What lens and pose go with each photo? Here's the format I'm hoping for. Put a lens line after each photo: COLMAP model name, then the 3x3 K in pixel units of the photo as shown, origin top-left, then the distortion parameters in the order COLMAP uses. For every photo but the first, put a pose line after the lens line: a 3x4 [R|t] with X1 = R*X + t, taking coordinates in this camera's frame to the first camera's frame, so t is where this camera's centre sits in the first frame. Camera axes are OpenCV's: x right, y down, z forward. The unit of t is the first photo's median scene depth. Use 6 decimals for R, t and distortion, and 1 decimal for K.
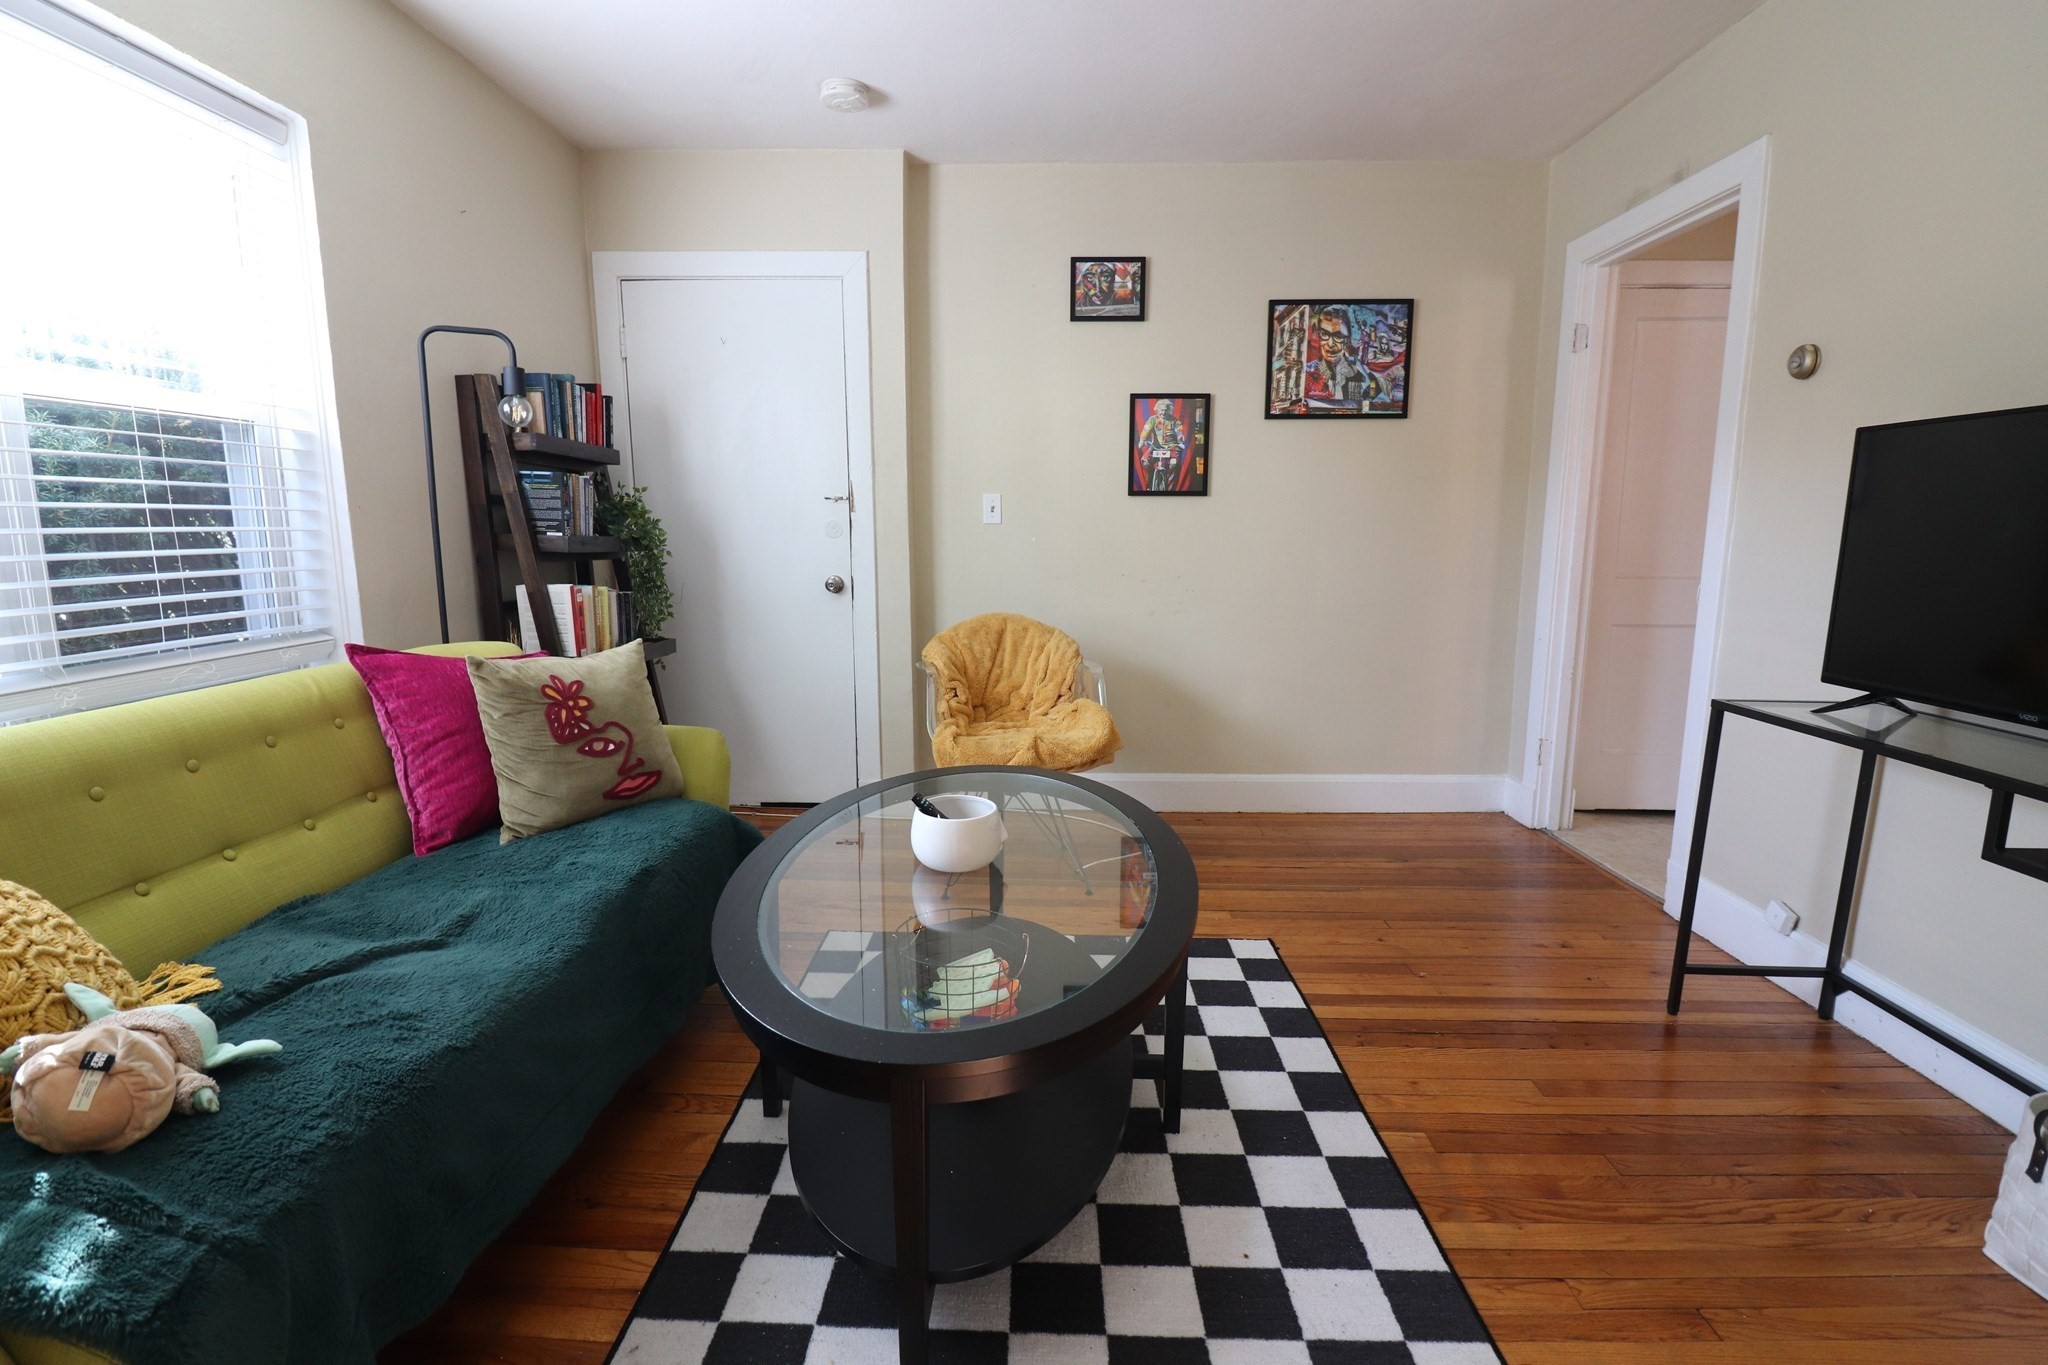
lens RADIAL K [[944.6, 0, 1015.2], [0, 944.6, 682.4], [0, 0, 1]] dist [0.001585, -0.013272]
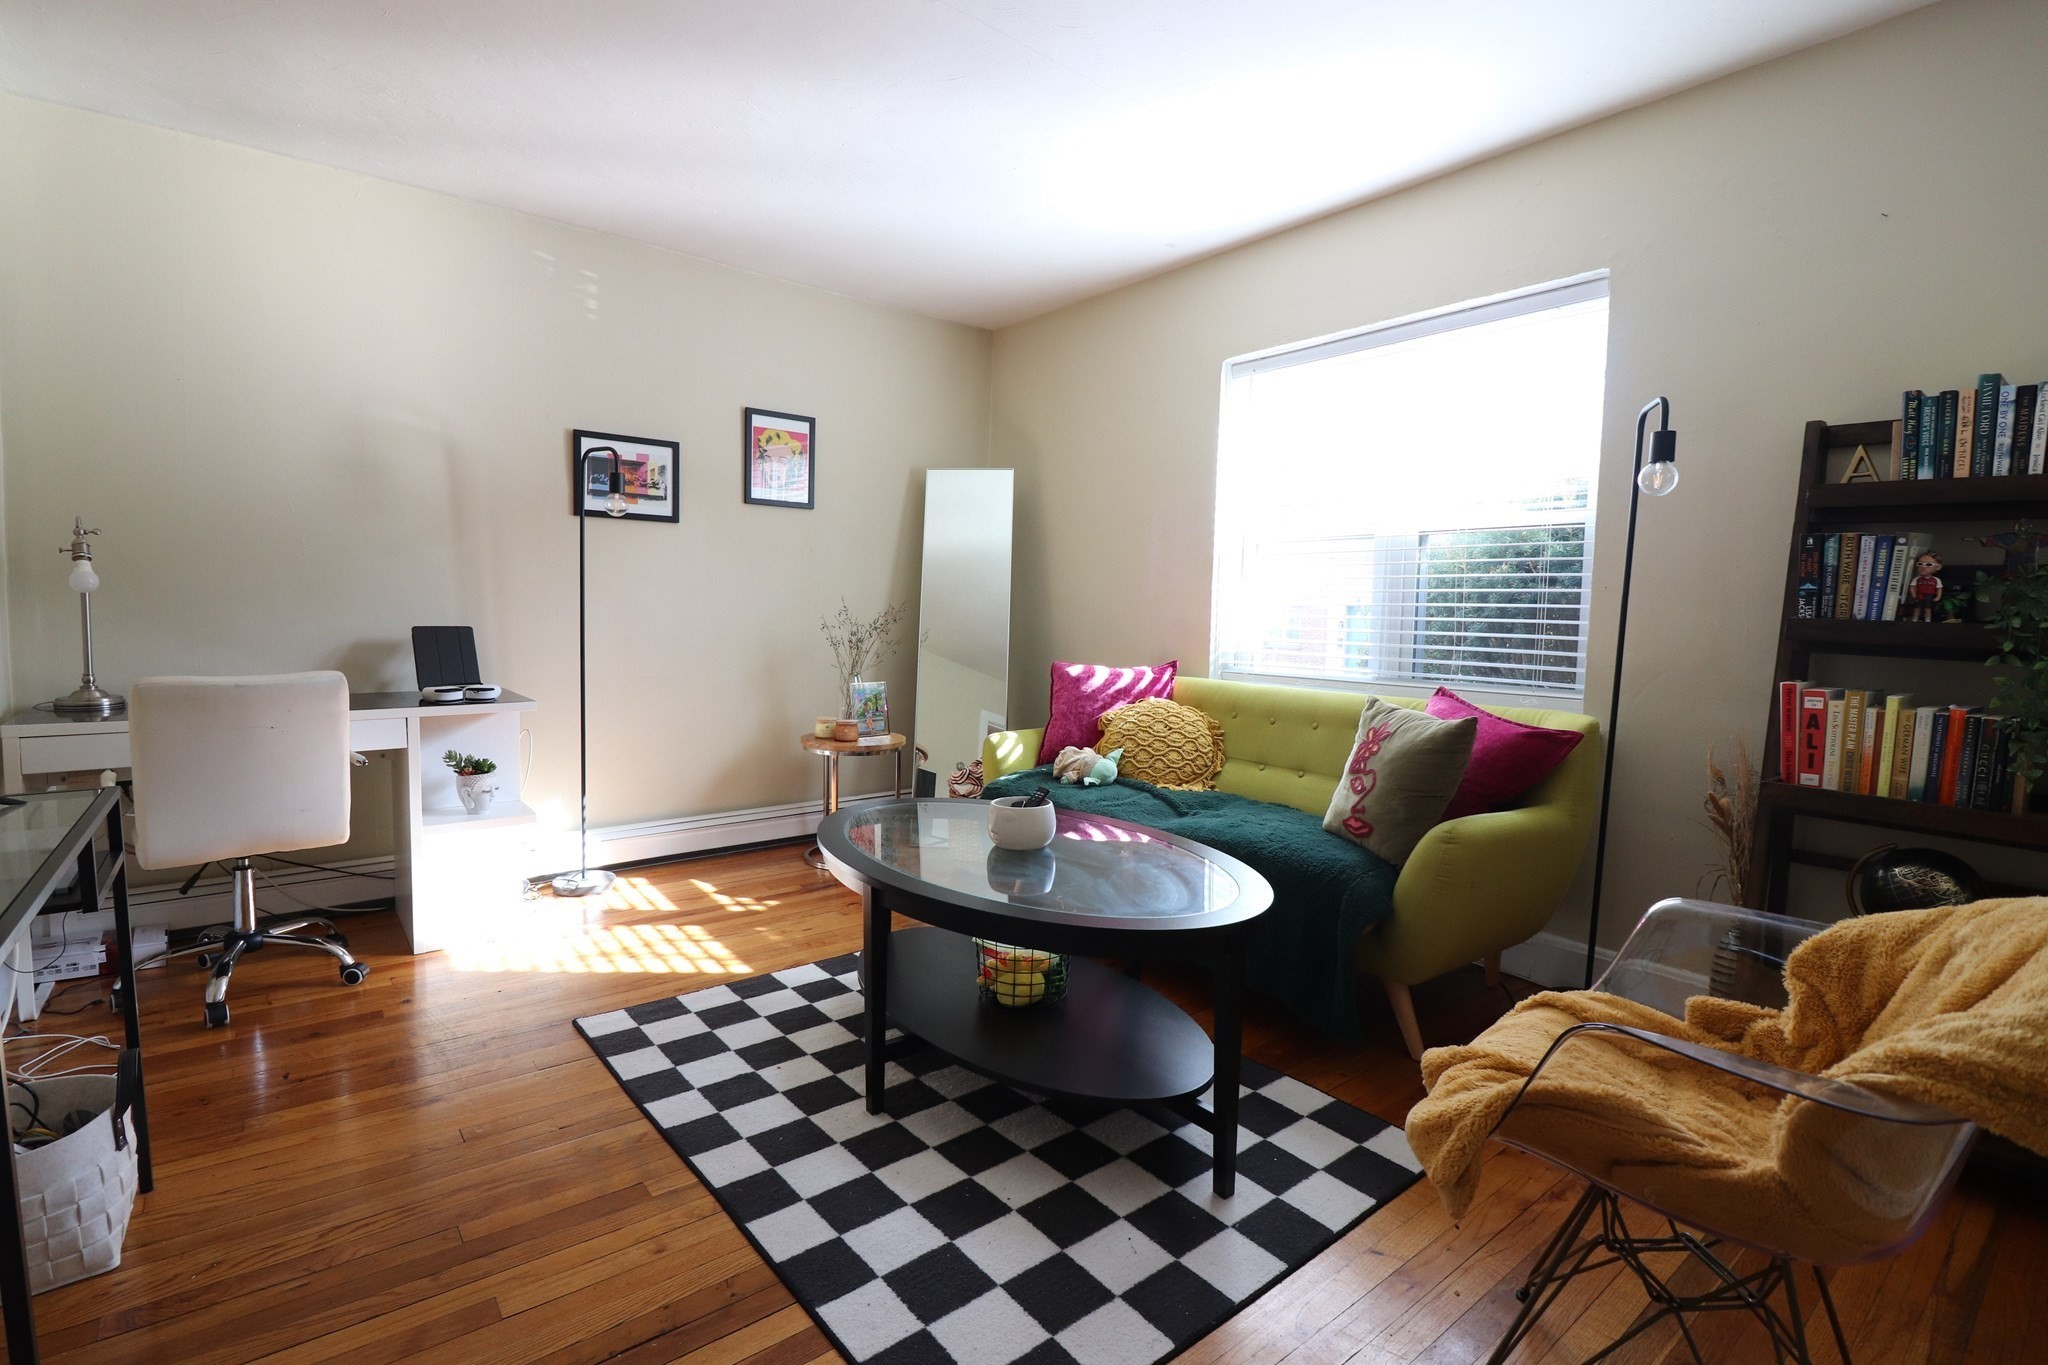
lens RADIAL K [[944.6, 0, 1015.2], [0, 944.6, 682.4], [0, 0, 1]] dist [0.001585, -0.013272]
pose [[-0.760690, 0.044786, -0.647569, 0.674731], [-0.118565, 0.971247, 0.206448, -0.259705], [0.638195, 0.233822, -0.733508, 1.633424]]
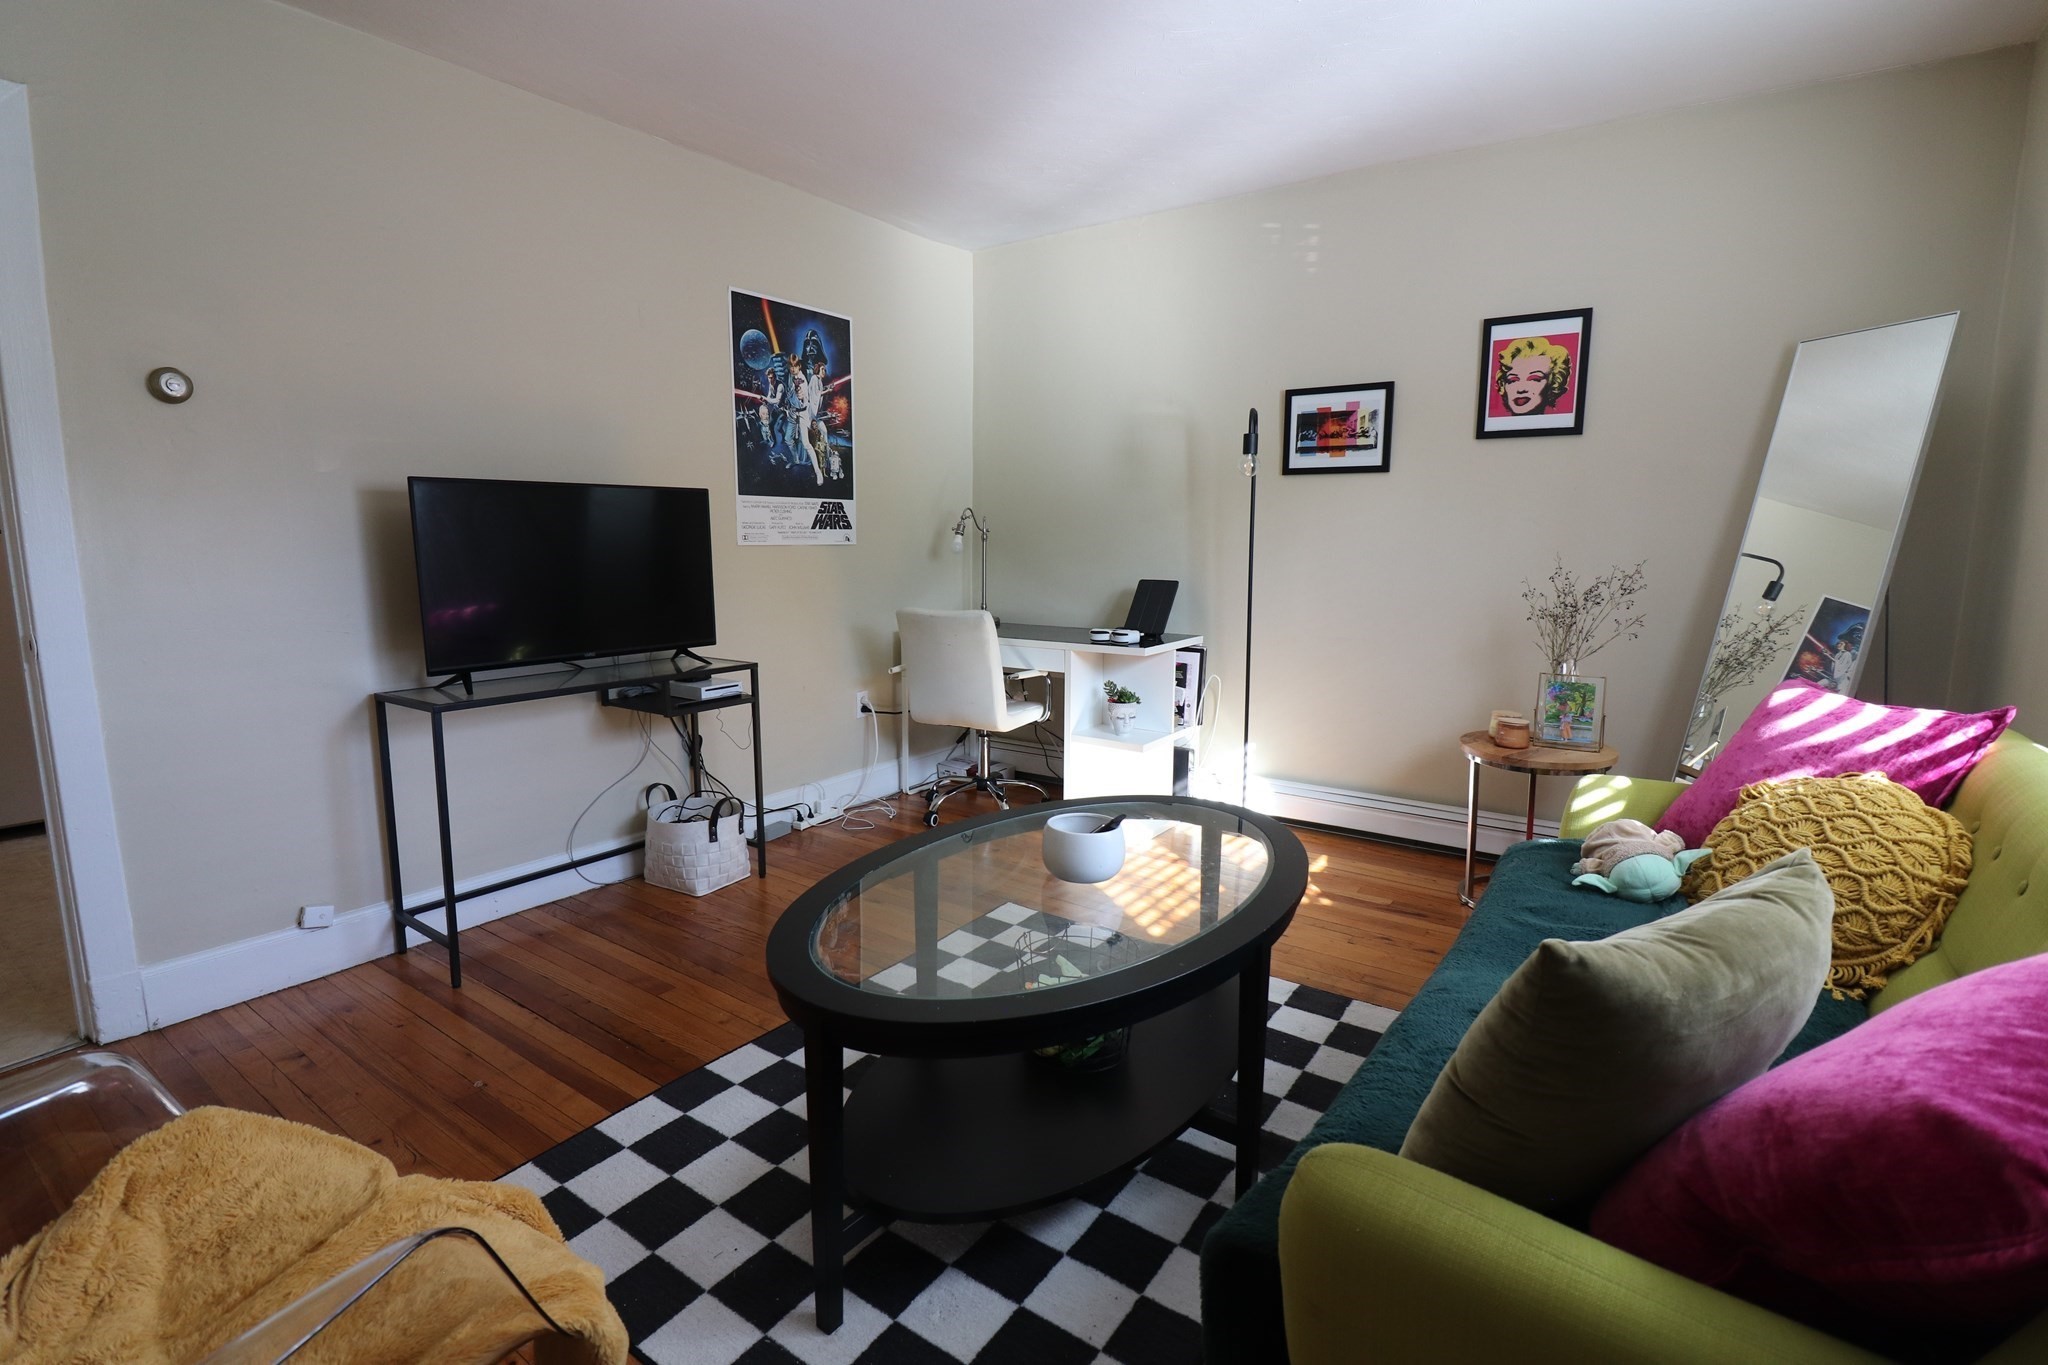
lens RADIAL K [[944.6, 0, 1015.2], [0, 944.6, 682.4], [0, 0, 1]] dist [0.001585, -0.013272]
pose [[-0.831812, -0.082141, 0.548946, -0.495925], [0.093556, 0.954091, 0.284530, -0.286980], [-0.547117, 0.288033, -0.785939, 1.563587]]
